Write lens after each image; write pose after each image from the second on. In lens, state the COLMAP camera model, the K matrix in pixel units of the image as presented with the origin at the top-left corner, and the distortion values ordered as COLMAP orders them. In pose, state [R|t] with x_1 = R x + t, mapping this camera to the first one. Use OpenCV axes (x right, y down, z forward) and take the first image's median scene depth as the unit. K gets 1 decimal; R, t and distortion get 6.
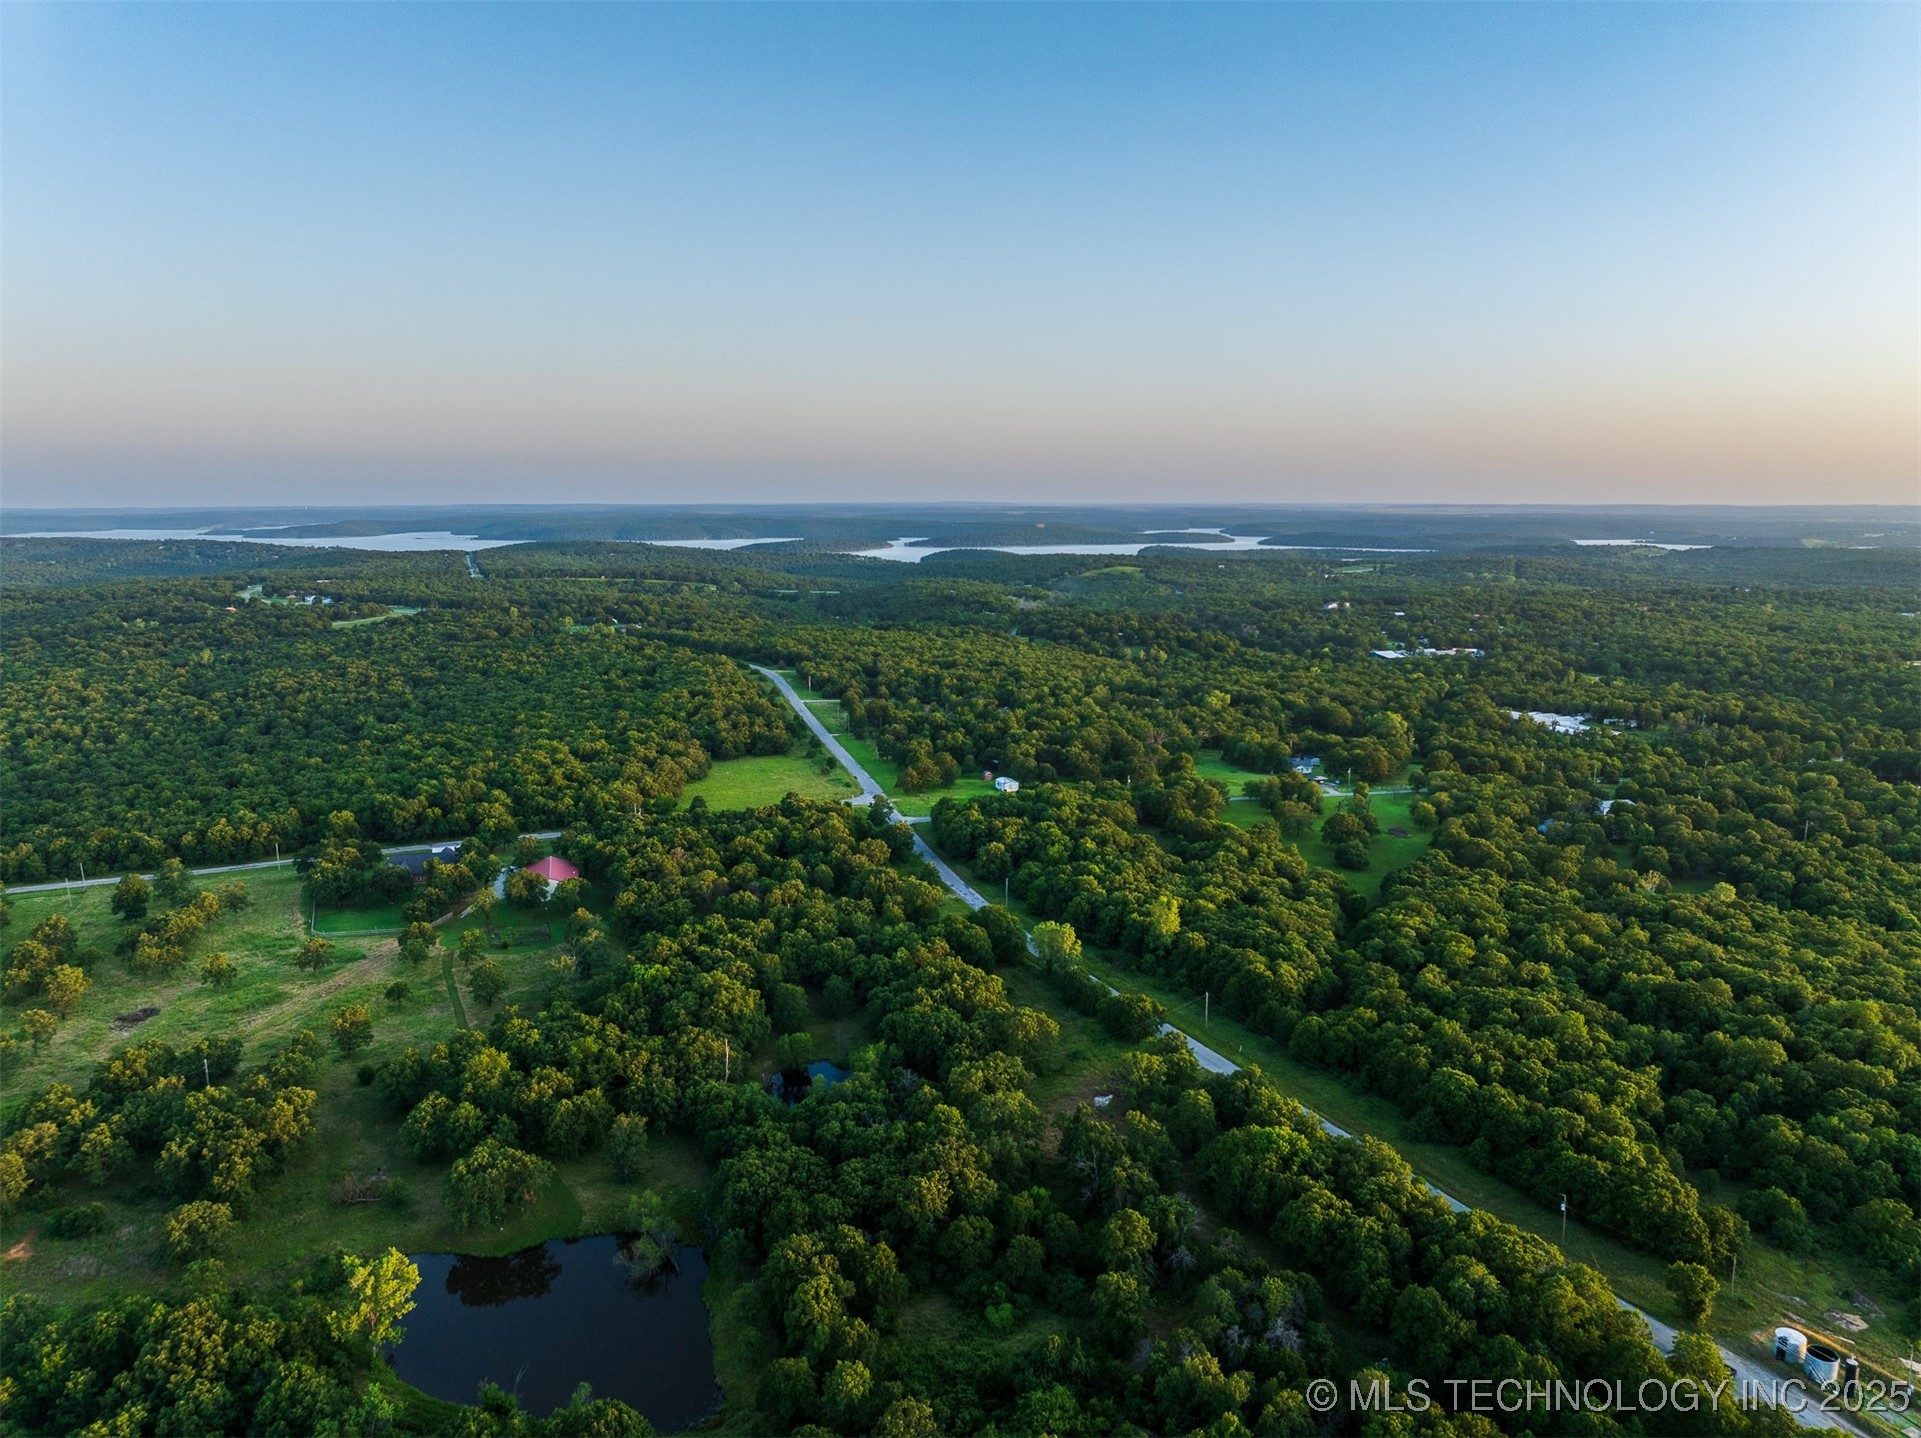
lens RADIAL K [[1357.4, 0, 970.3], [0, 1357.4, 680.1], [0, 0, 1]] dist [-0.033988, -0.016610]
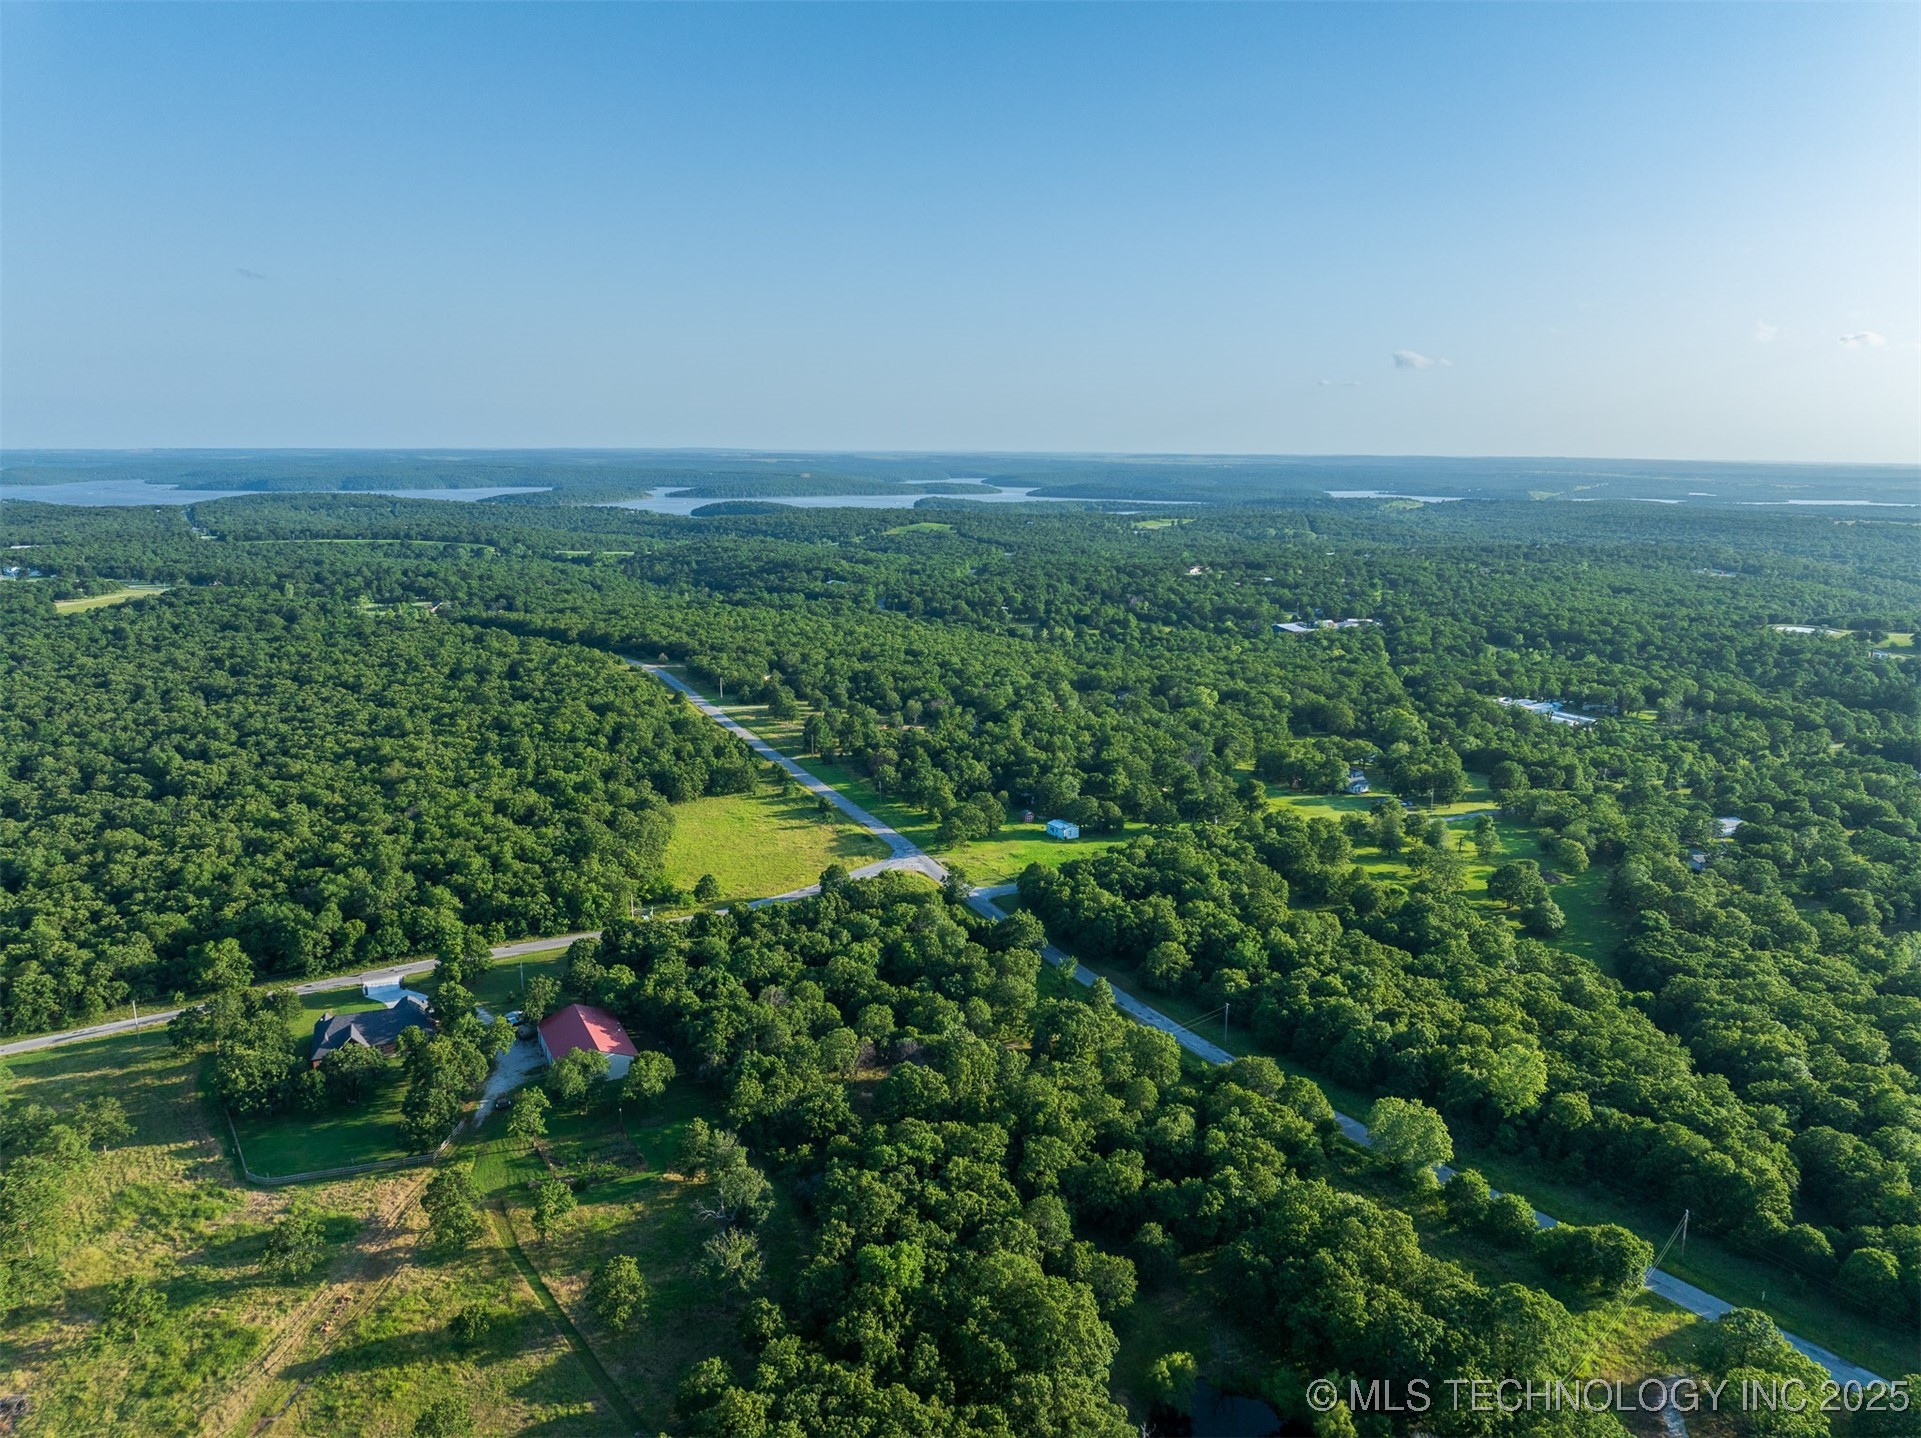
lens RADIAL K [[1357.4, 0, 970.3], [0, 1357.4, 680.1], [0, 0, 1]] dist [-0.033988, -0.016610]
pose [[0.981417, -0.023144, 0.190488, -0.129635], [0.015733, 0.999063, 0.040330, -0.033127], [-0.191243, -0.036583, 0.980861, 0.155082]]
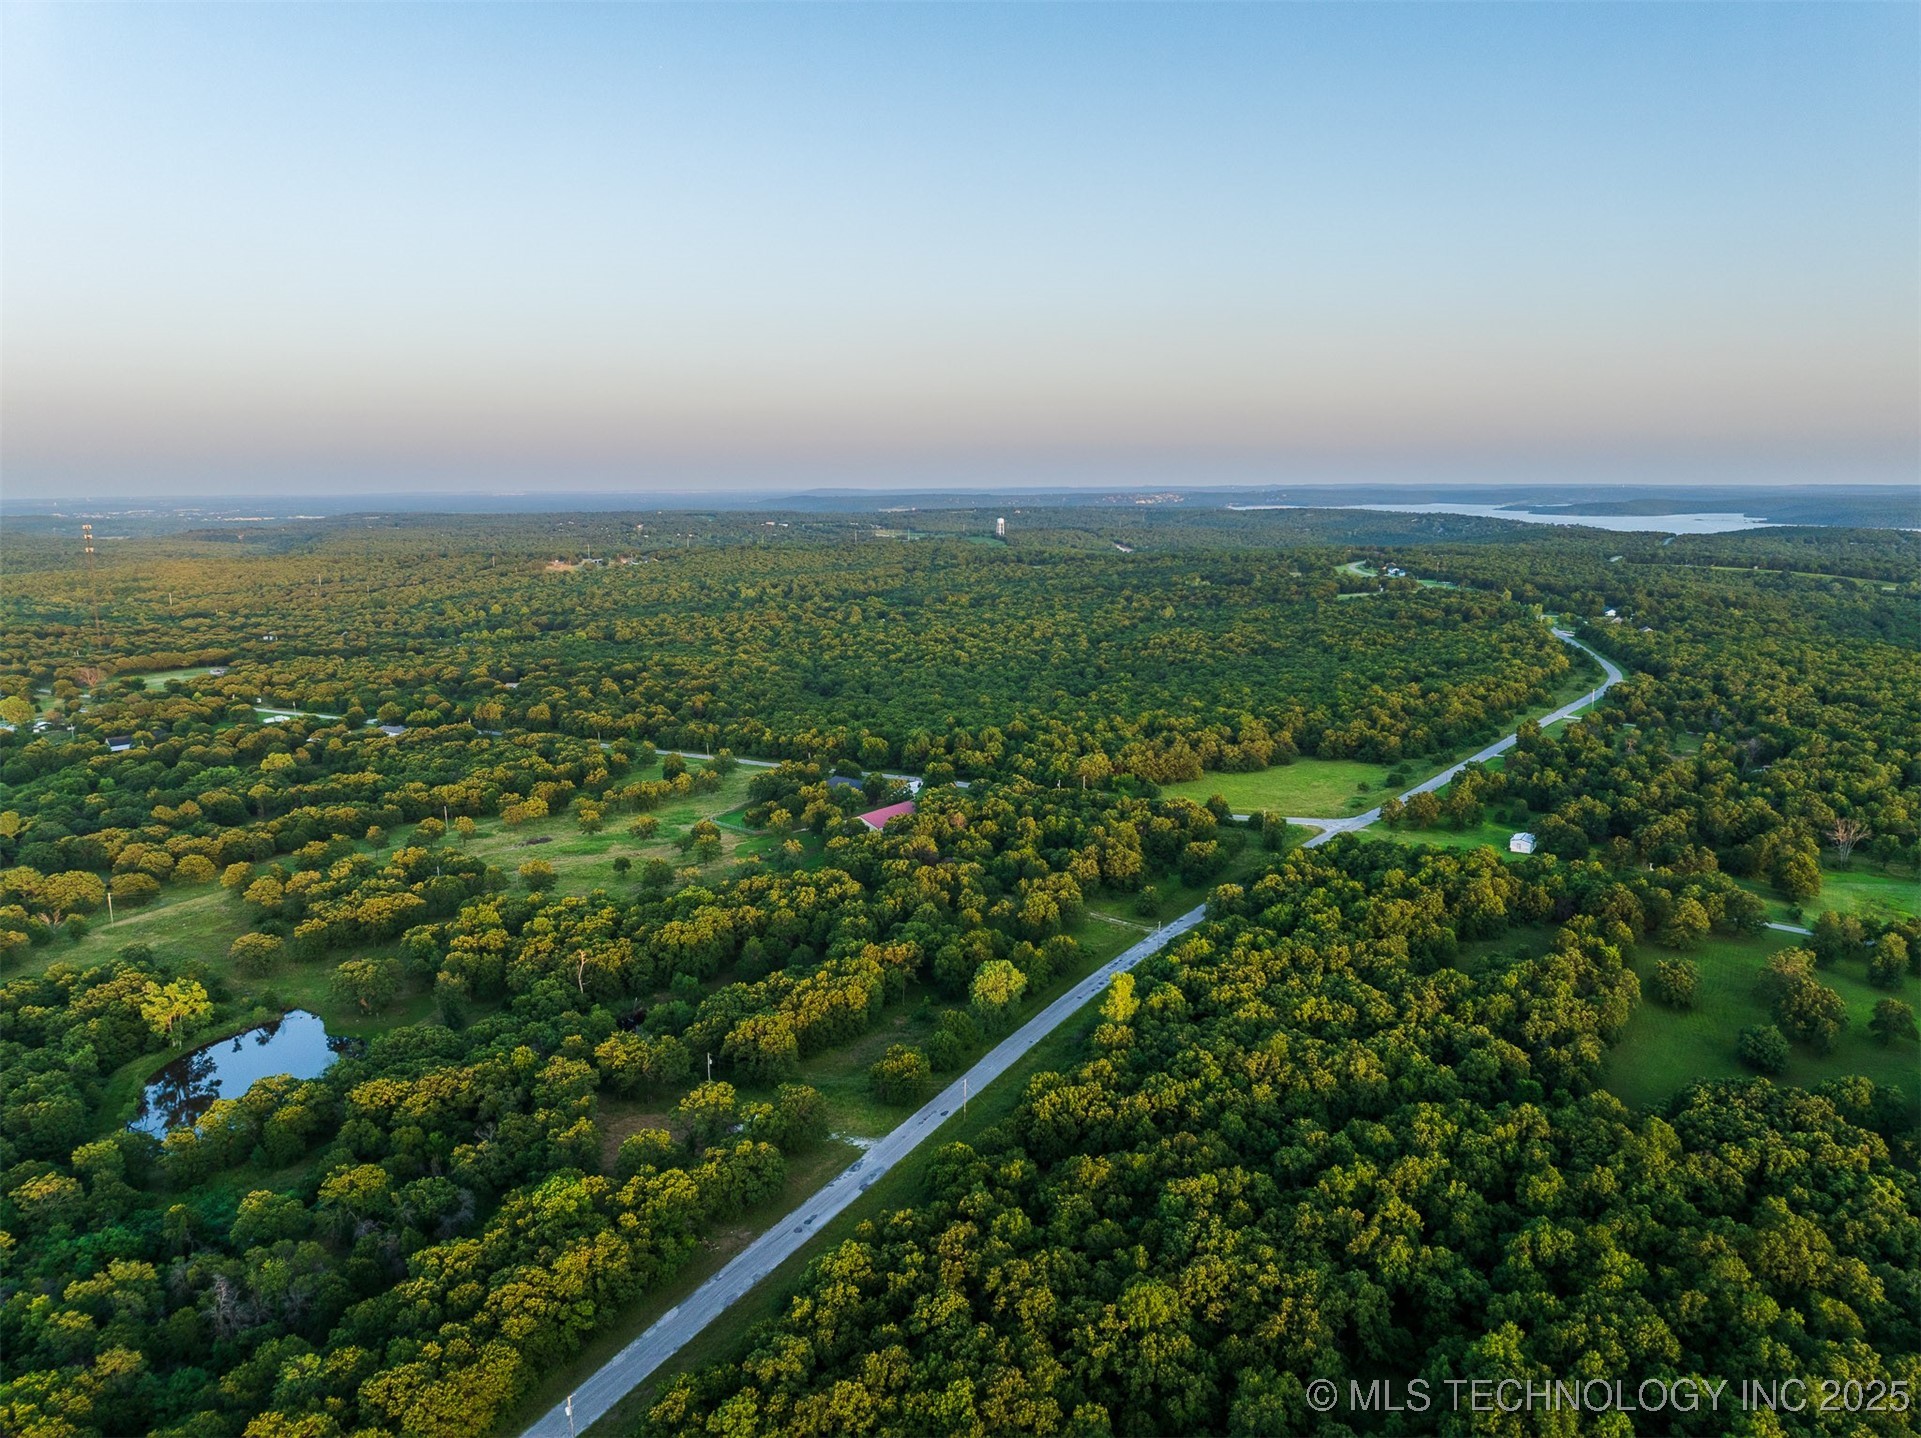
lens RADIAL K [[1357.4, 0, 970.3], [0, 1357.4, 680.1], [0, 0, 1]] dist [-0.033988, -0.016610]
pose [[0.597095, 0.113430, -0.794110, 0.320058], [-0.100758, 0.992717, 0.066038, -0.024829], [0.795817, 0.040582, 0.604175, 0.201131]]
